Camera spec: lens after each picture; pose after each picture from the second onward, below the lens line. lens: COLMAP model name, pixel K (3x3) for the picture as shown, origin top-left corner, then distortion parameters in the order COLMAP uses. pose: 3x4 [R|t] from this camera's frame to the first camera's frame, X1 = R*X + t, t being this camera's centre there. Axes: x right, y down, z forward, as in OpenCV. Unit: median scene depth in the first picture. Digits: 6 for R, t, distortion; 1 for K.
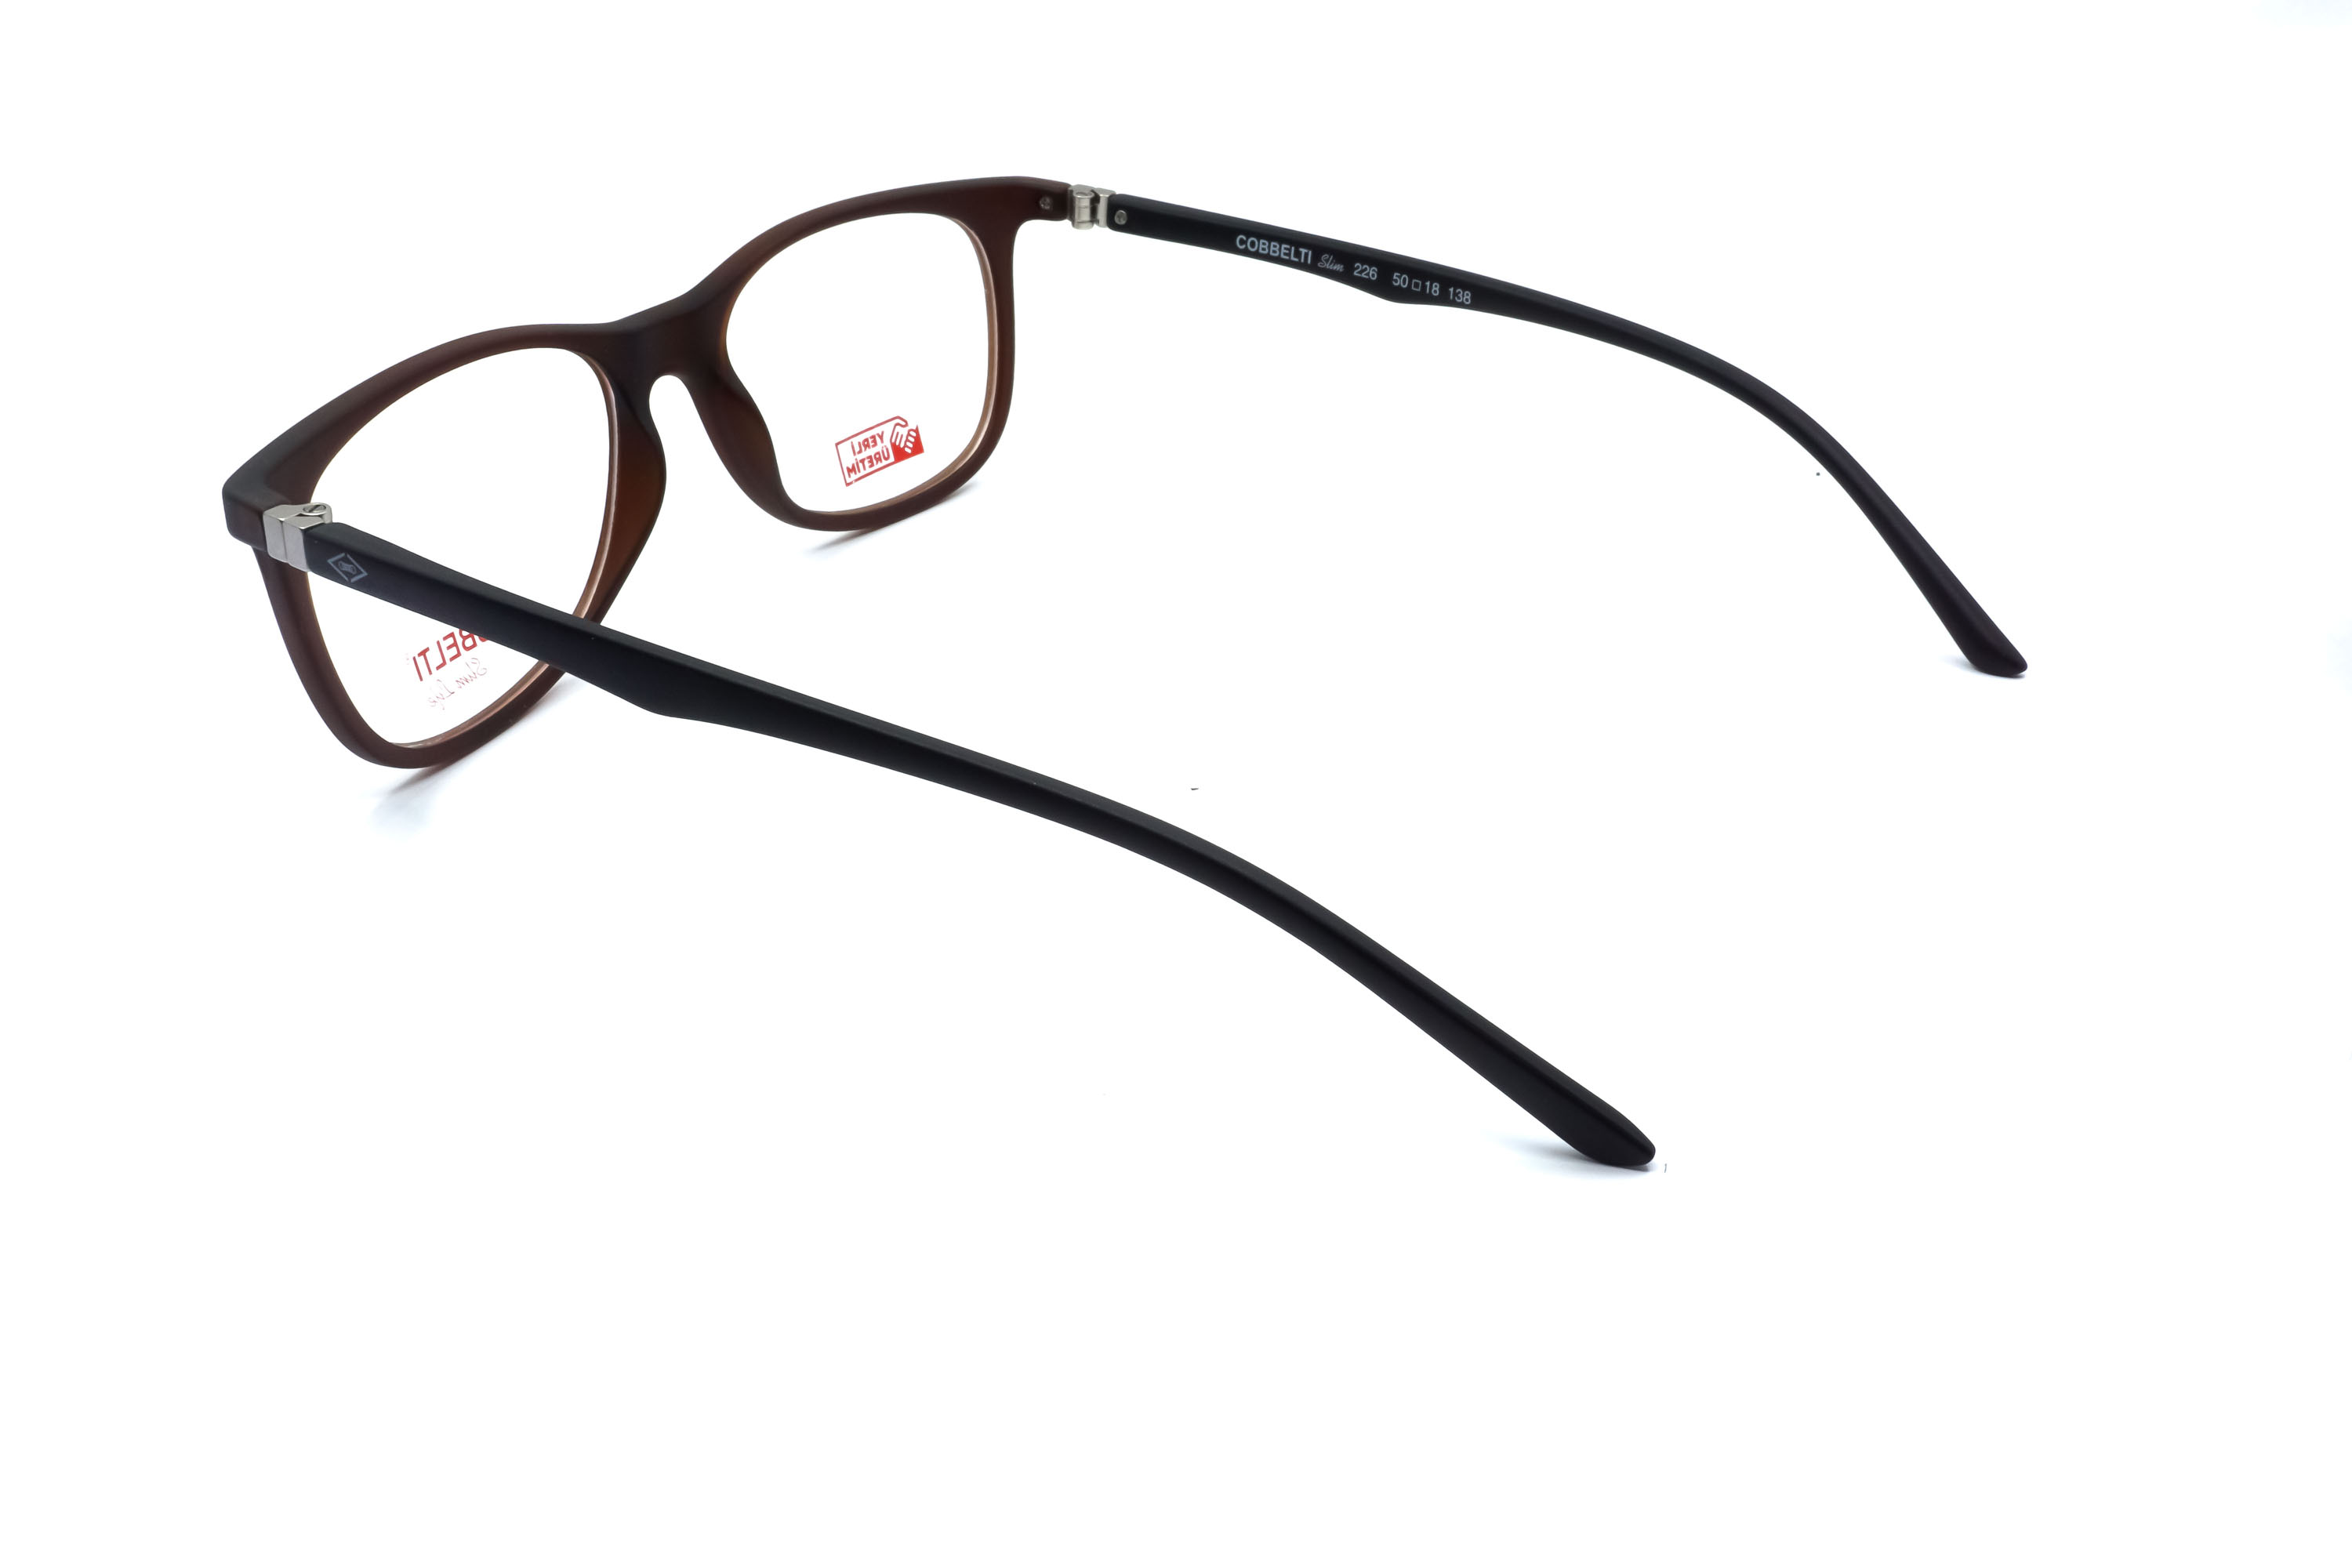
lens RADIAL K [[2592.1, 0, 1176.0], [0, 2592.1, 784.0], [0, 0, 1]] dist [-0.000272, 0.041653]
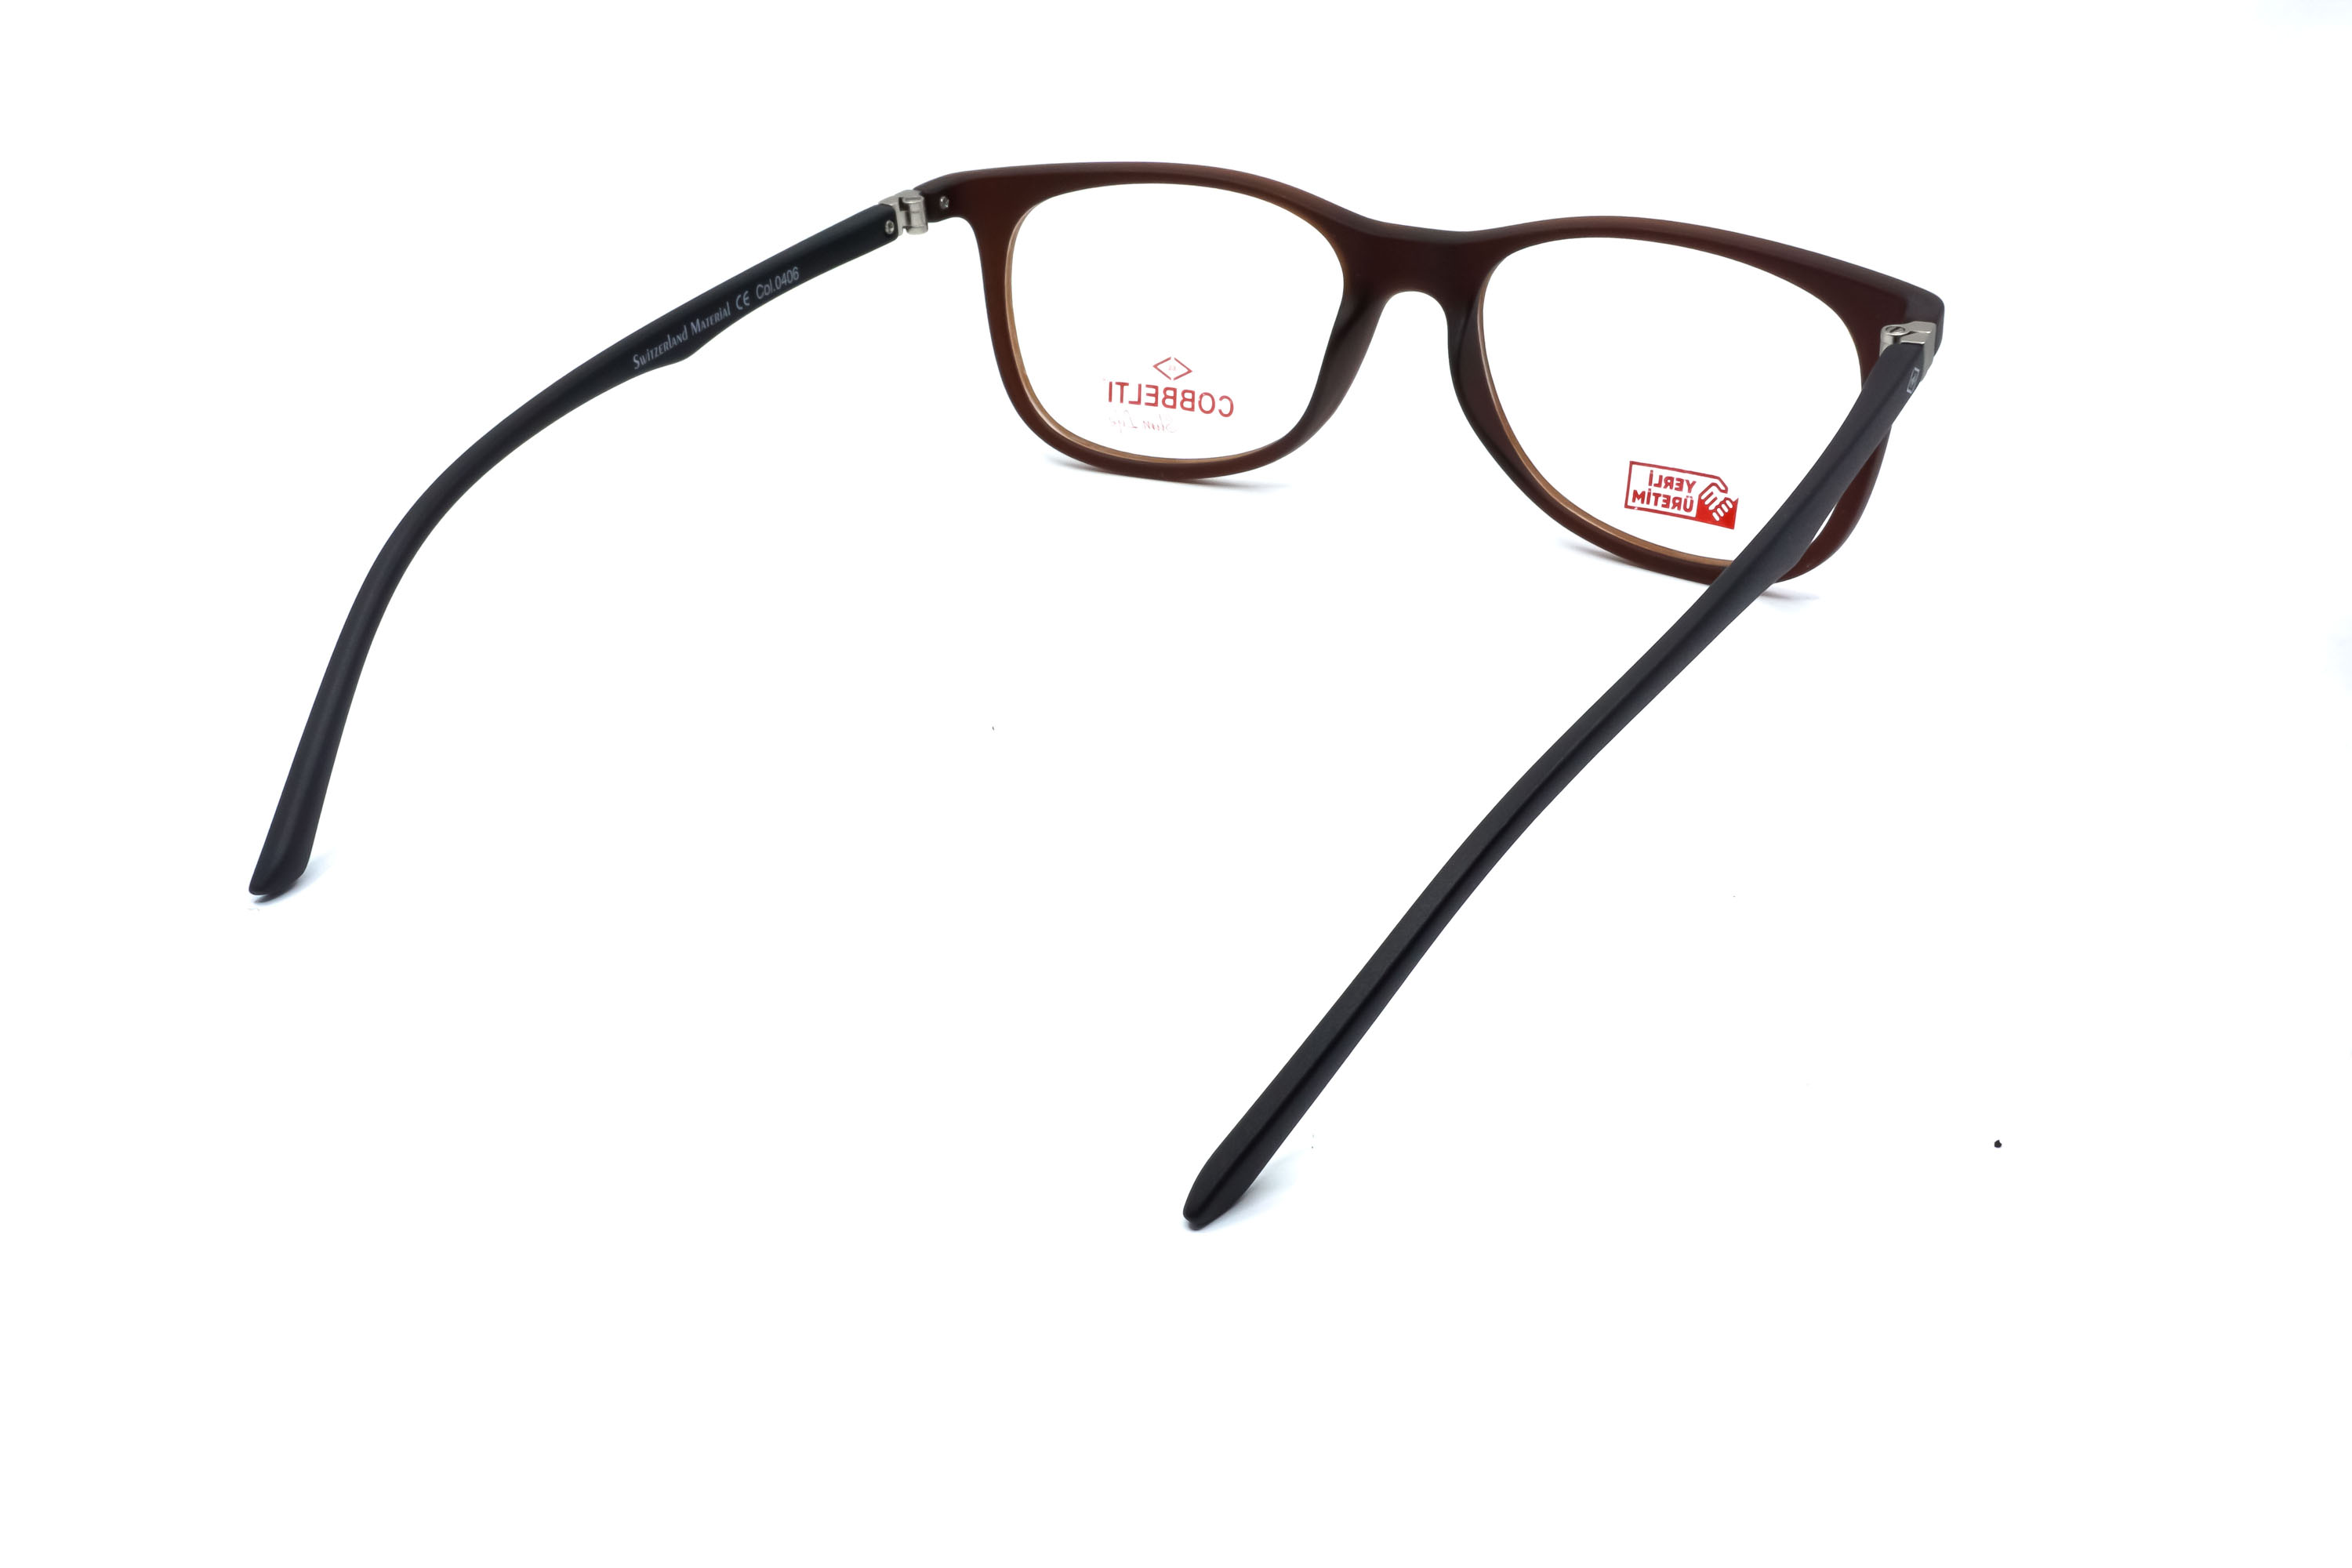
lens RADIAL K [[2592.1, 0, 1176.0], [0, 2592.1, 784.0], [0, 0, 1]] dist [-0.000272, 0.041653]
pose [[-0.000517, 0.476495, -0.879177, 0.772514], [-0.423900, 0.796174, 0.431759, -0.381387], [0.905709, 0.372906, 0.201575, 0.705351]]
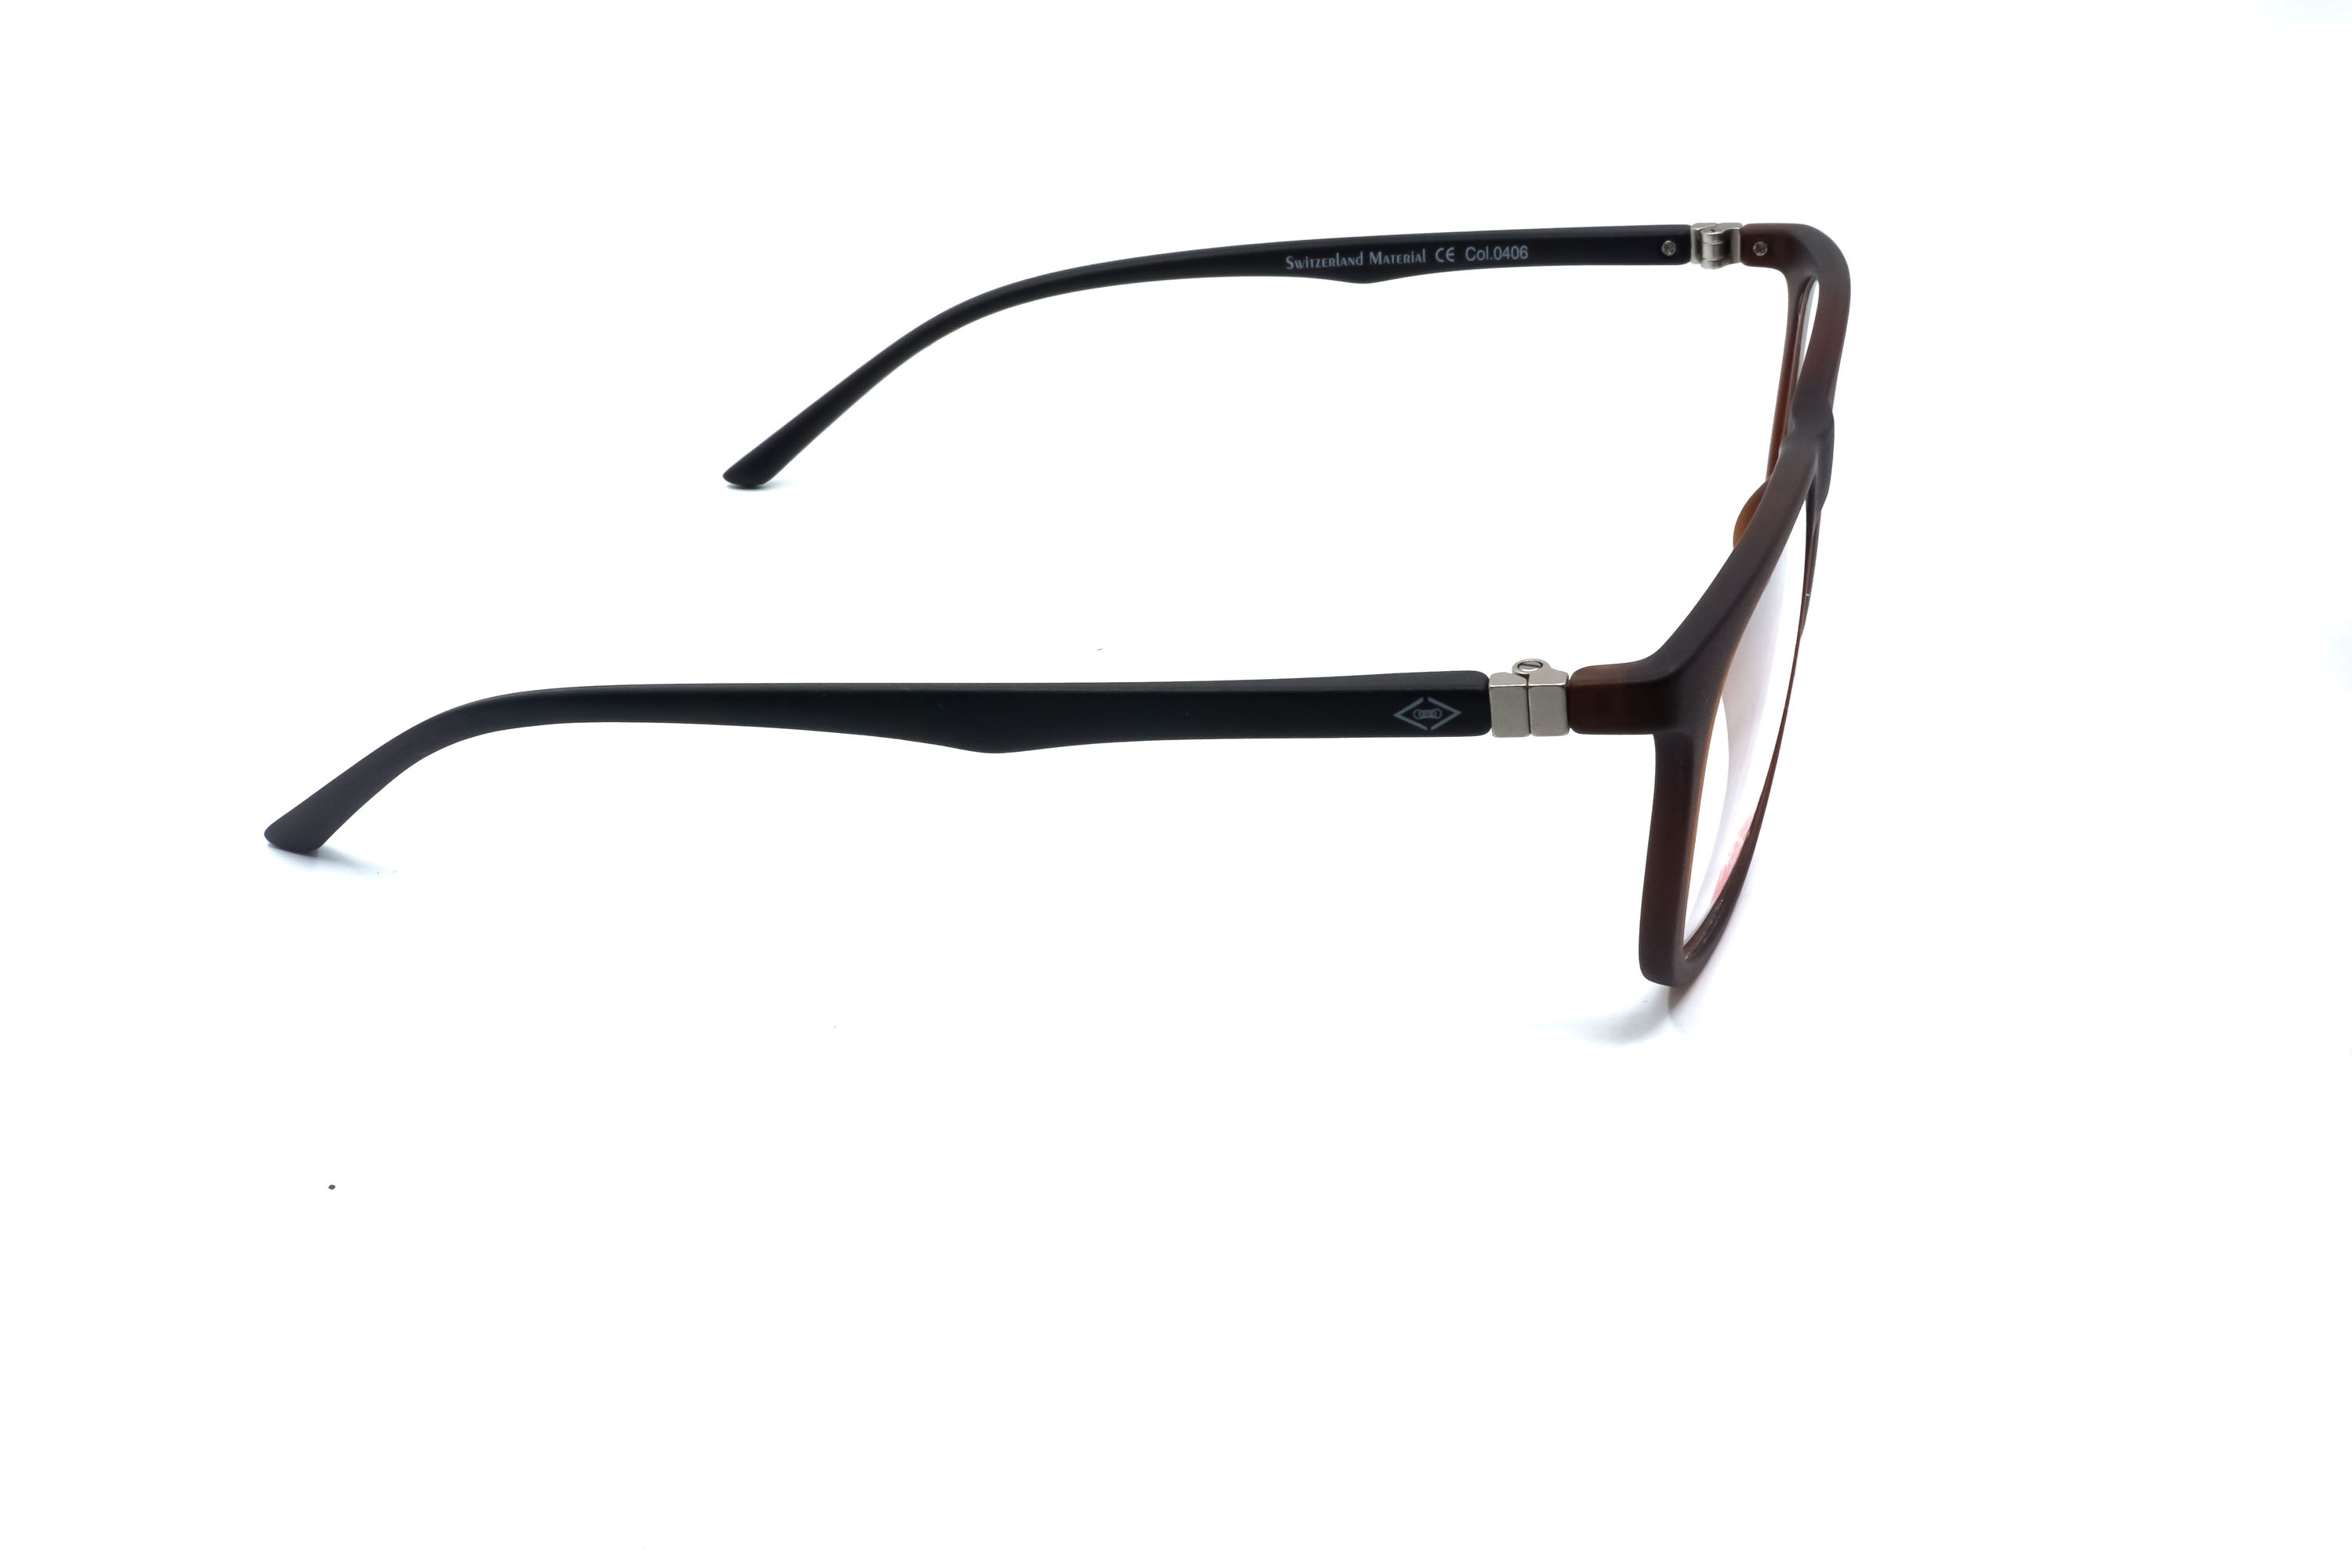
lens RADIAL K [[2592.1, 0, 1176.0], [0, 2592.1, 784.0], [0, 0, 1]] dist [-0.000272, 0.041653]
pose [[-0.965915, 0.166249, -0.198416, 0.171408], [-0.061503, 0.597164, 0.799758, -0.708267], [0.251445, 0.784701, -0.566585, 1.383686]]
